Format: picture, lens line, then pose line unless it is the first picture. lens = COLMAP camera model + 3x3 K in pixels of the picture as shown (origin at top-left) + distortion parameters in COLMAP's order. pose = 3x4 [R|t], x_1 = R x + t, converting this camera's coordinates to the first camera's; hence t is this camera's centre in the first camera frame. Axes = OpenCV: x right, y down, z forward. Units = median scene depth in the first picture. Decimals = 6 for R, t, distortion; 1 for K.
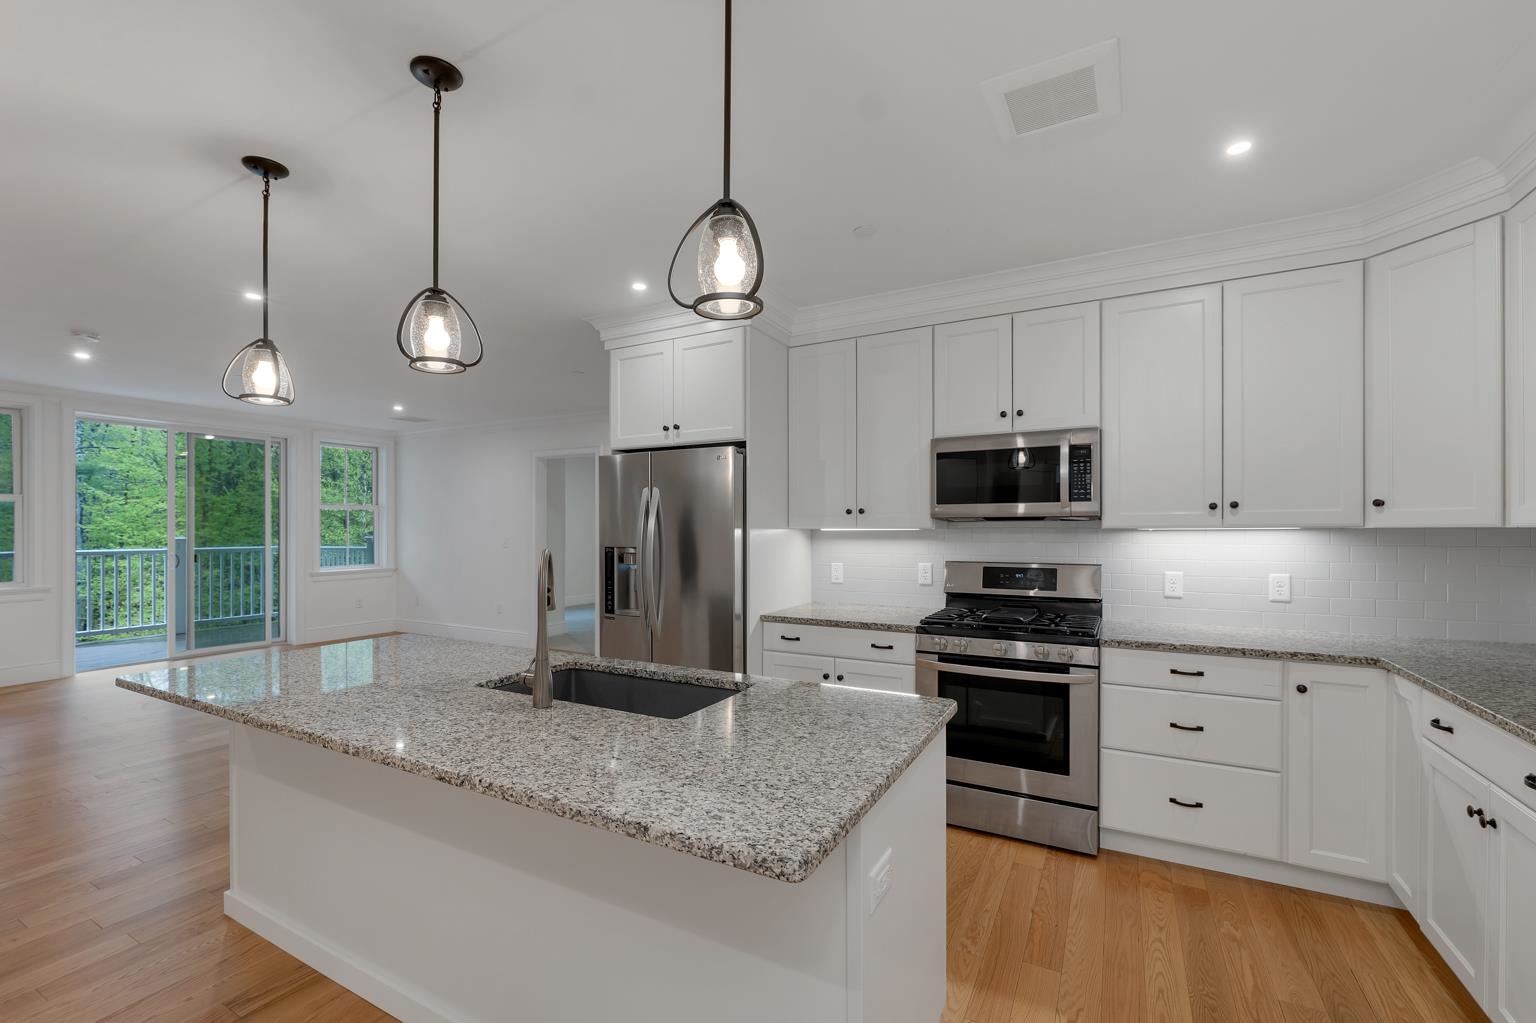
lens RADIAL K [[639.8, 0, 779.3], [0, 639.8, 527.9], [0, 0, 1]] dist [-0.008506, -0.000190]
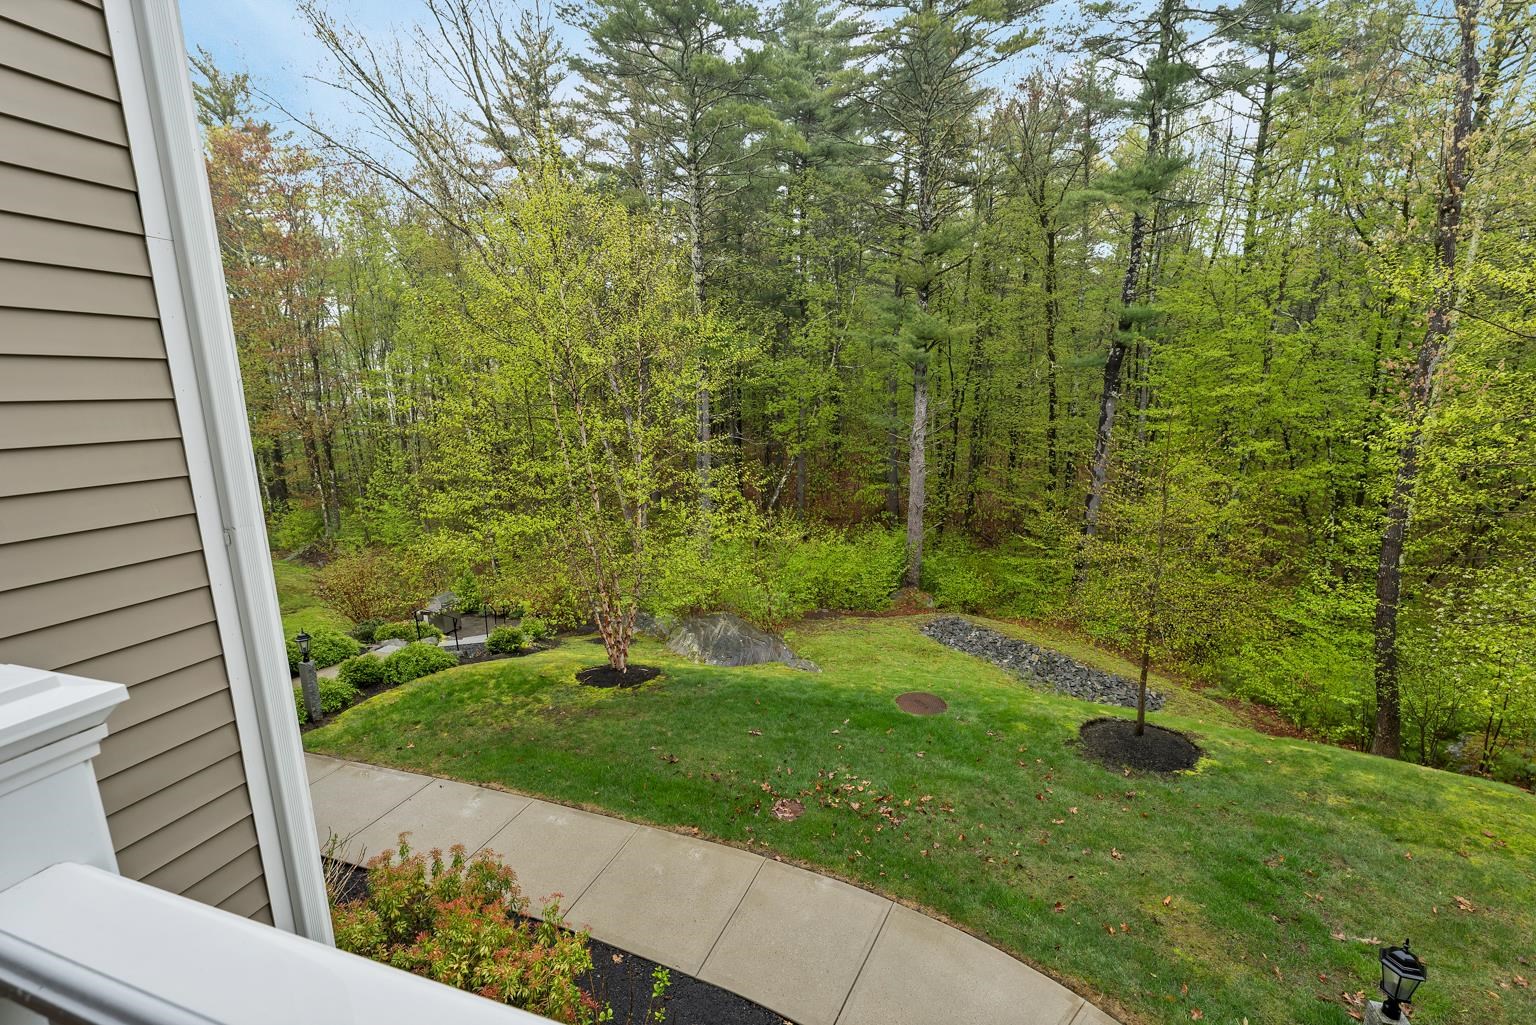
lens RADIAL K [[639.8, 0, 762.1], [0, 639.8, 517.3], [0, 0, 1]] dist [-0.008506, -0.000190]
pose [[0.158435, 0.183973, -0.970079, -0.862959], [0.027796, 0.981267, 0.190634, -0.008223], [0.986978, -0.057167, 0.150353, 1.045263]]
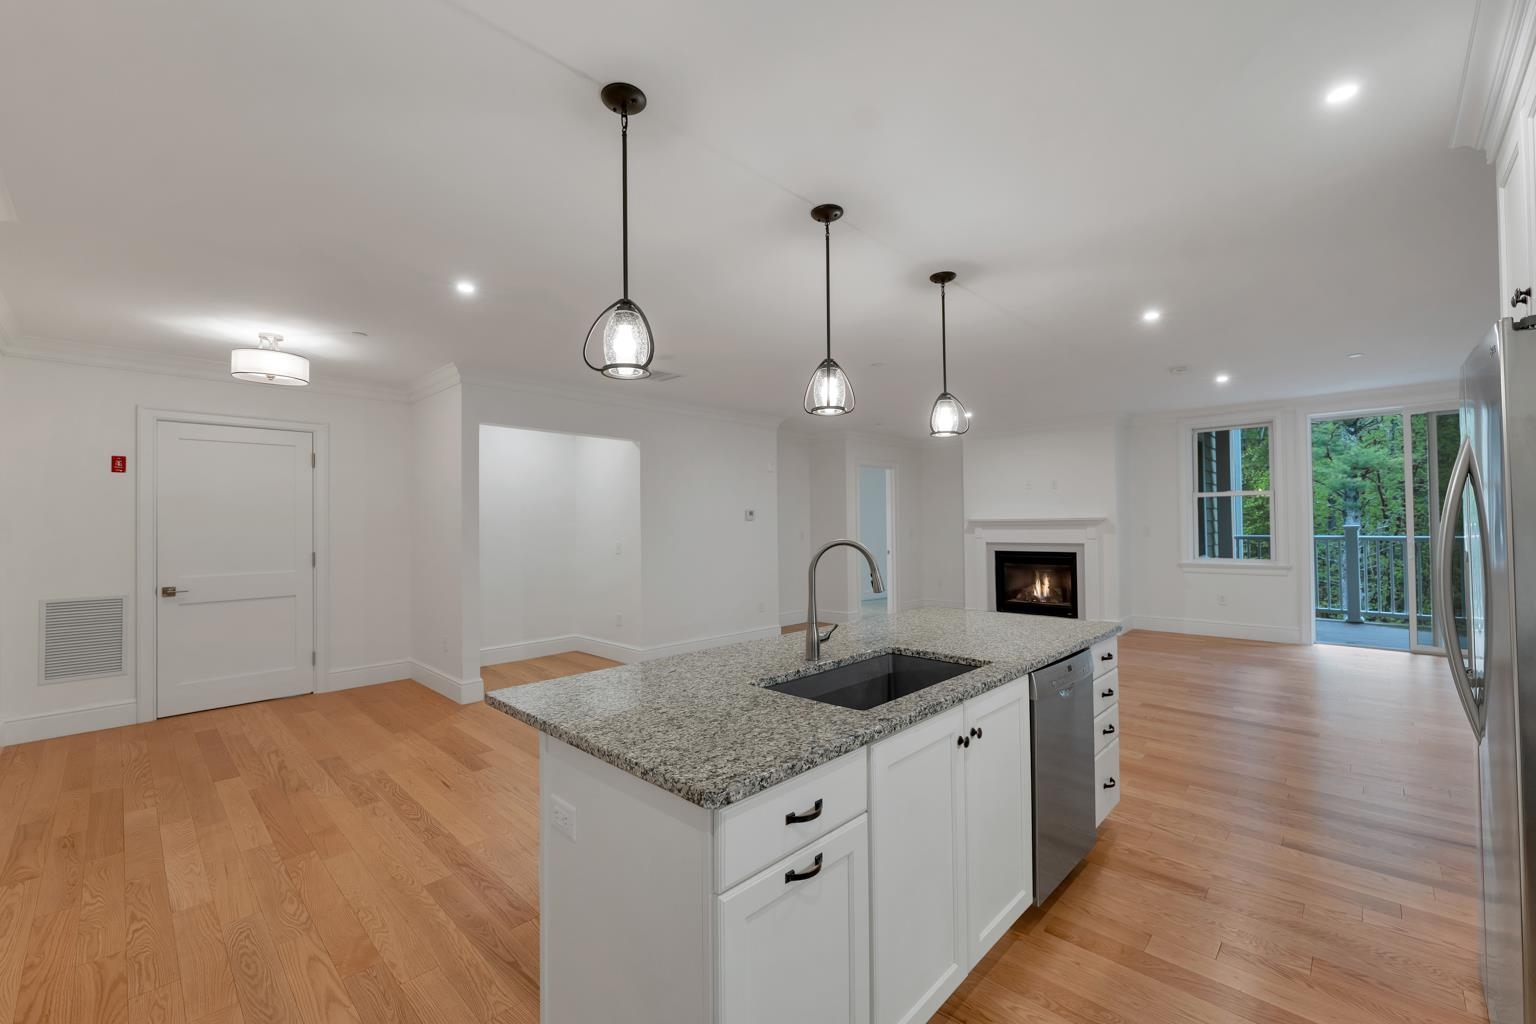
lens RADIAL K [[632.3, 0, 759.8], [0, 632.3, 512.3], [0, 0, 1]] dist [-0.001605, -0.000659]
pose [[-0.286500, -0.011666, -0.958009, 0.187847], [0.011461, 0.999813, -0.015603, -0.000220], [0.958012, -0.015450, -0.286313, 0.265854]]
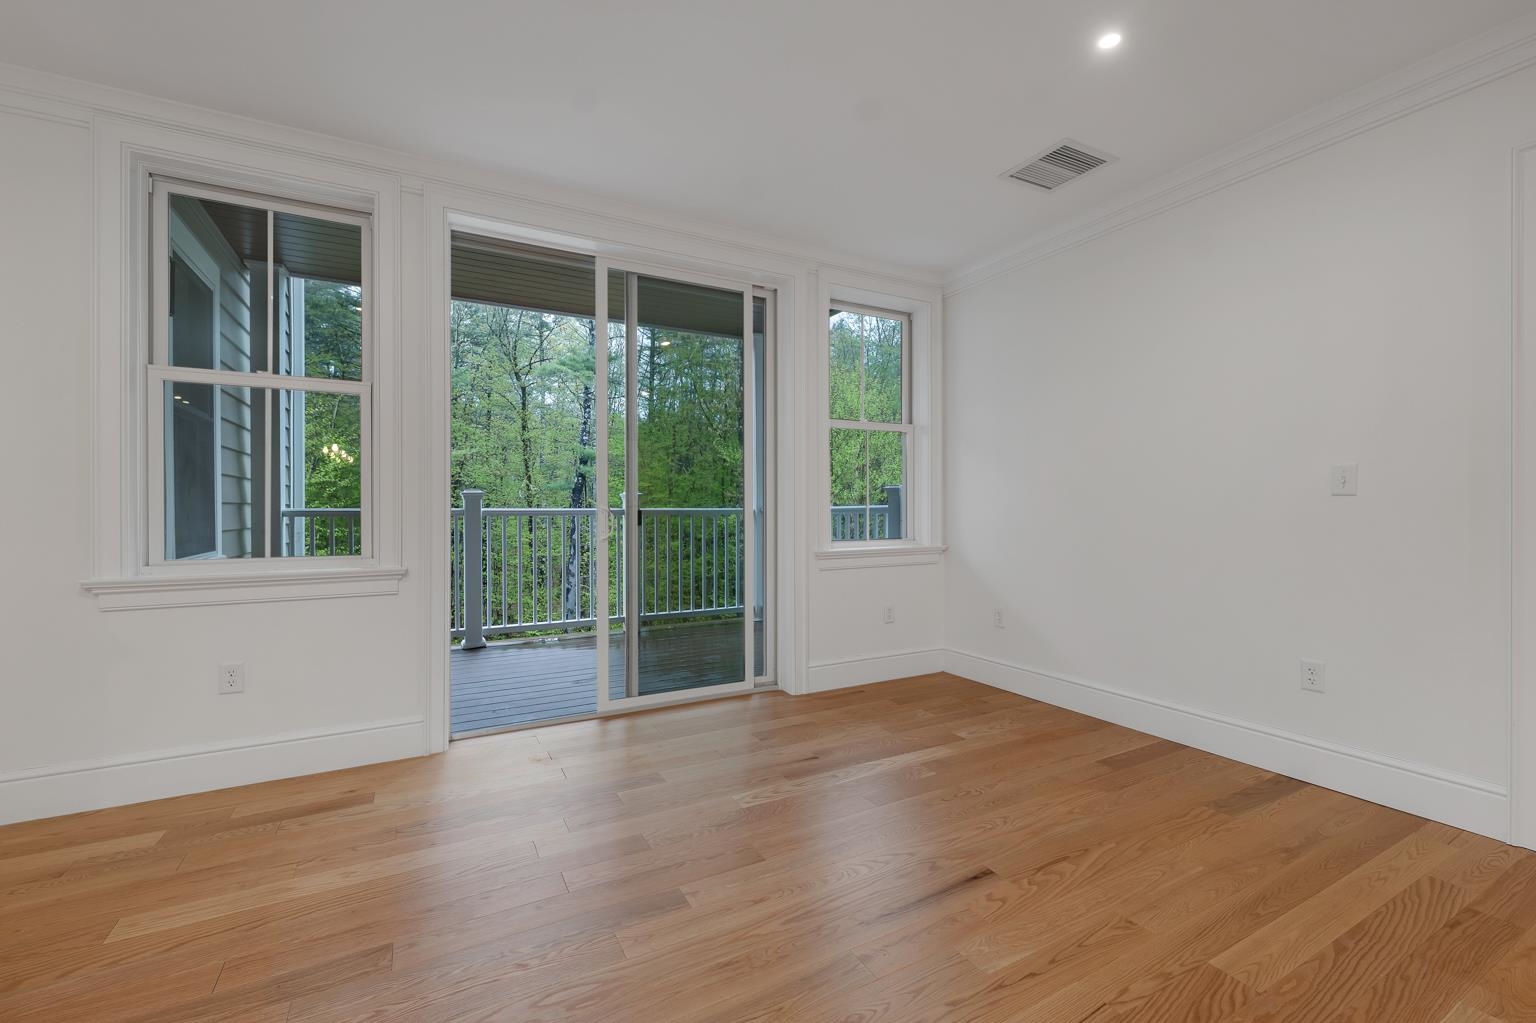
lens RADIAL K [[639.8, 0, 760.1], [0, 639.8, 507.6], [0, 0, 1]] dist [-0.008506, -0.000190]
pose [[0.825609, -0.003737, -0.564231, -0.450205], [0.002496, 0.999992, -0.002972, 0.033252], [0.564238, 0.001045, 0.825612, 0.517586]]
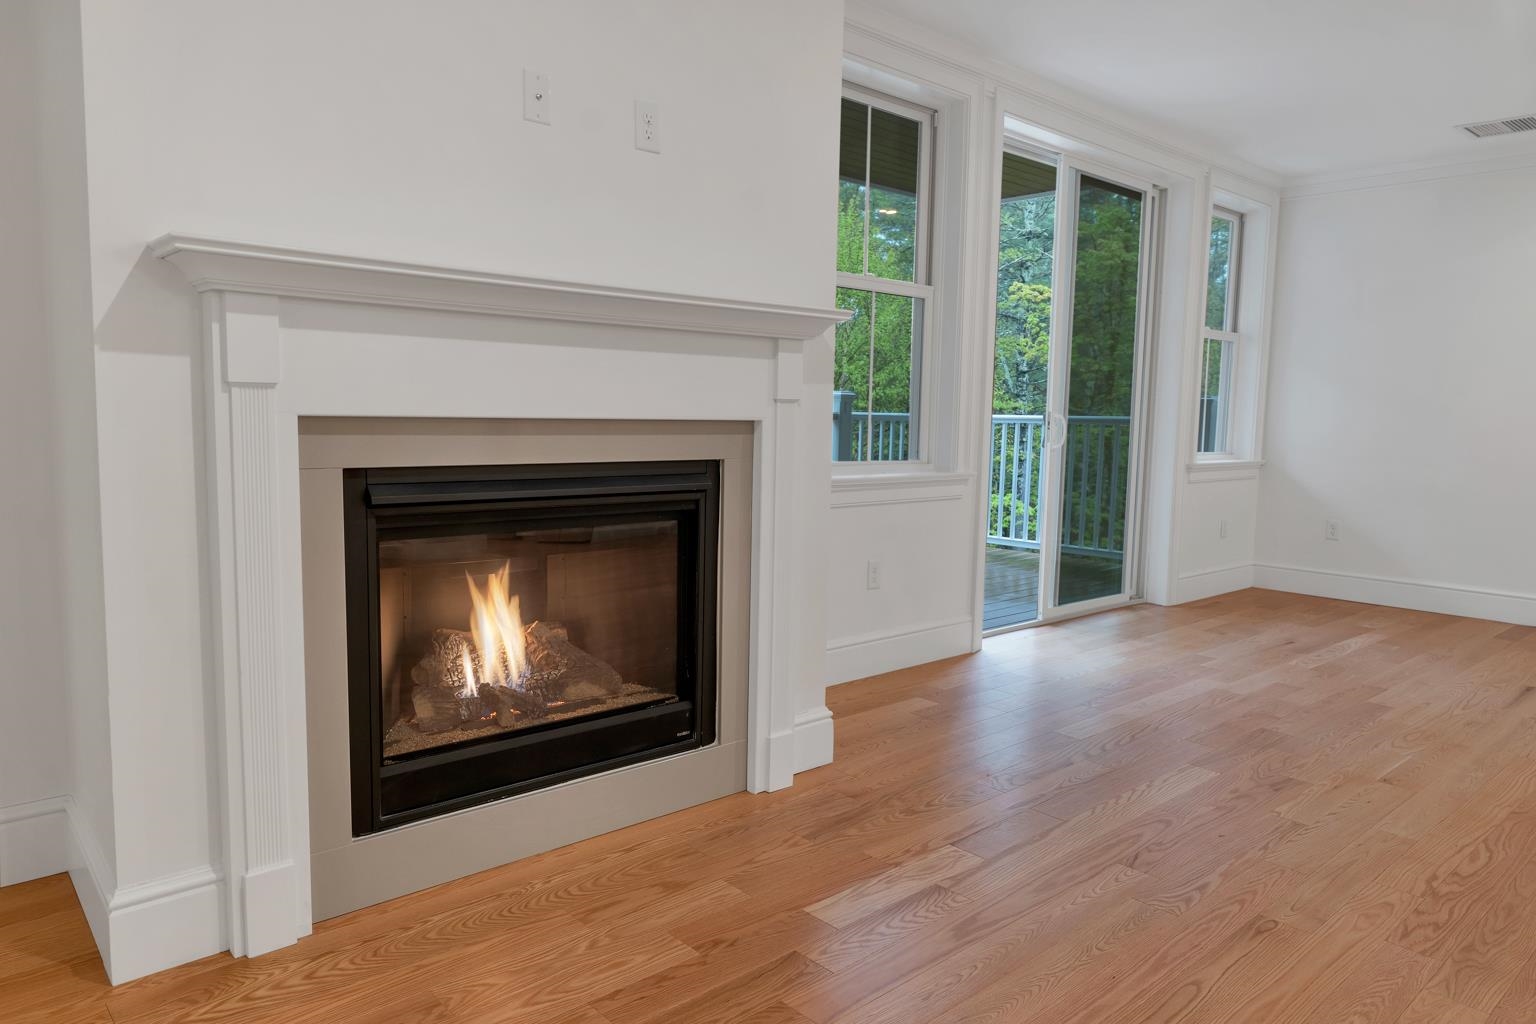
lens RADIAL K [[1015.1, 0, 771.8], [0, 1015.1, 515.5], [0, 0, 1]] dist [-0.004159, -0.004719]
pose [[0.935357, 0.048926, -0.350304, -0.700584], [-0.015727, 0.995160, 0.096998, 0.034910], [0.353354, -0.085219, 0.931600, 0.134168]]
